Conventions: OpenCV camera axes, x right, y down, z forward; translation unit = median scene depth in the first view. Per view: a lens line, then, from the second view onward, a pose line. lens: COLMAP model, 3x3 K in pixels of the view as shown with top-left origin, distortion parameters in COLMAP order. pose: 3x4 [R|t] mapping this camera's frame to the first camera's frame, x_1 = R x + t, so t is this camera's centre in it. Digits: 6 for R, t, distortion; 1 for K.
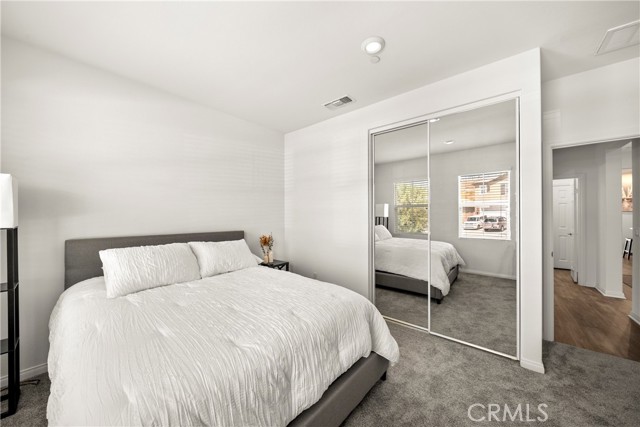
lens RADIAL K [[225.7, 0, 319.9], [0, 225.7, 215.5], [0, 0, 1]] dist [-0.000436, -0.000512]
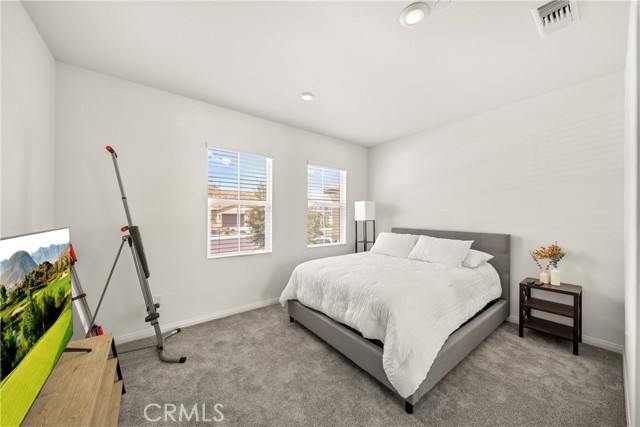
lens RADIAL K [[225.7, 0, 319.9], [0, 225.7, 215.5], [0, 0, 1]] dist [-0.000436, -0.000512]
pose [[-0.206239, -0.002182, -0.978499, 0.959016], [-0.002190, 0.999996, -0.001769, 0.000481], [0.978499, 0.001778, -0.206243, 0.699312]]
